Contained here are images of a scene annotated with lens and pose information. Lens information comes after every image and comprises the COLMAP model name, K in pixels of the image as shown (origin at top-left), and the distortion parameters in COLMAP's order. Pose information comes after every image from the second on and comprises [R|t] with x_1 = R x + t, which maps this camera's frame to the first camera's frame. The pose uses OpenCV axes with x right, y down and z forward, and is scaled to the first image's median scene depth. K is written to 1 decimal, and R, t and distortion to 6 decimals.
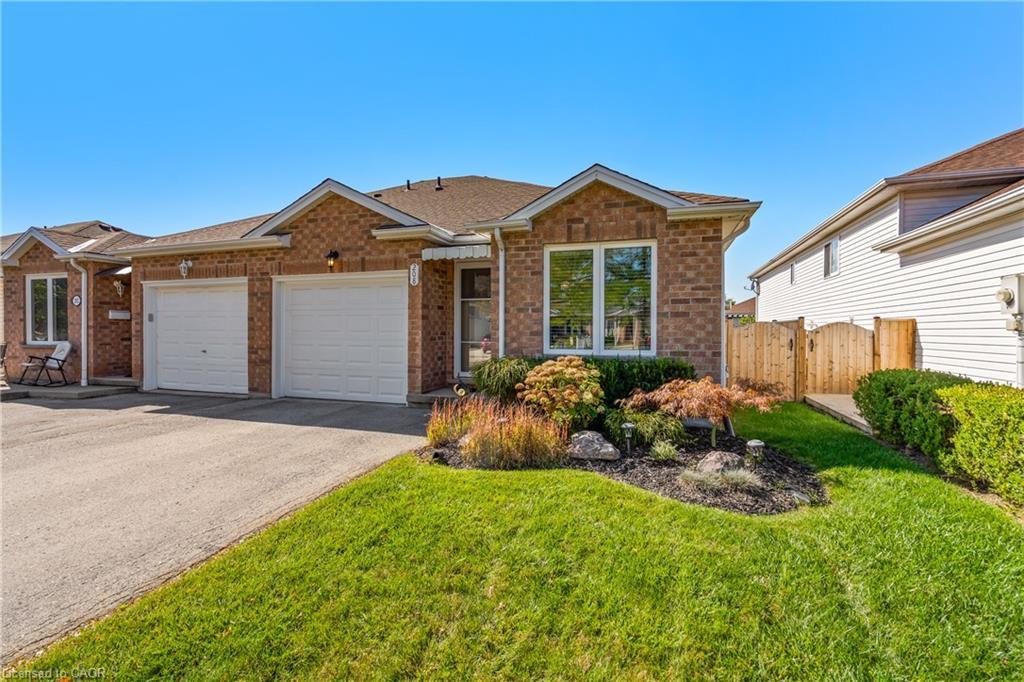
lens RADIAL K [[466.4, 0, 512.5], [0, 466.4, 335.2], [0, 0, 1]] dist [-0.012456, 0.000502]
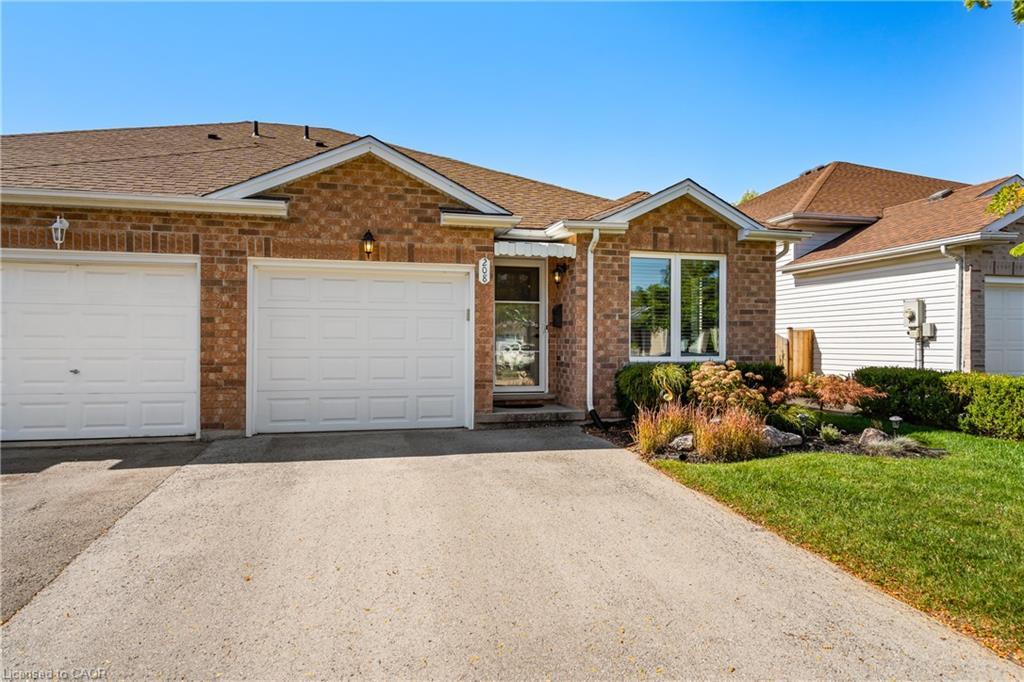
lens RADIAL K [[631.6, 0, 511.2], [0, 631.6, 346.5], [0, 0, 1]] dist [0.001035, -0.002569]
pose [[0.842538, -0.004434, 0.538619, -0.775182], [0.005274, 0.999986, -0.000017, 0.006592], [-0.538612, 0.002855, 0.842549, 0.014503]]
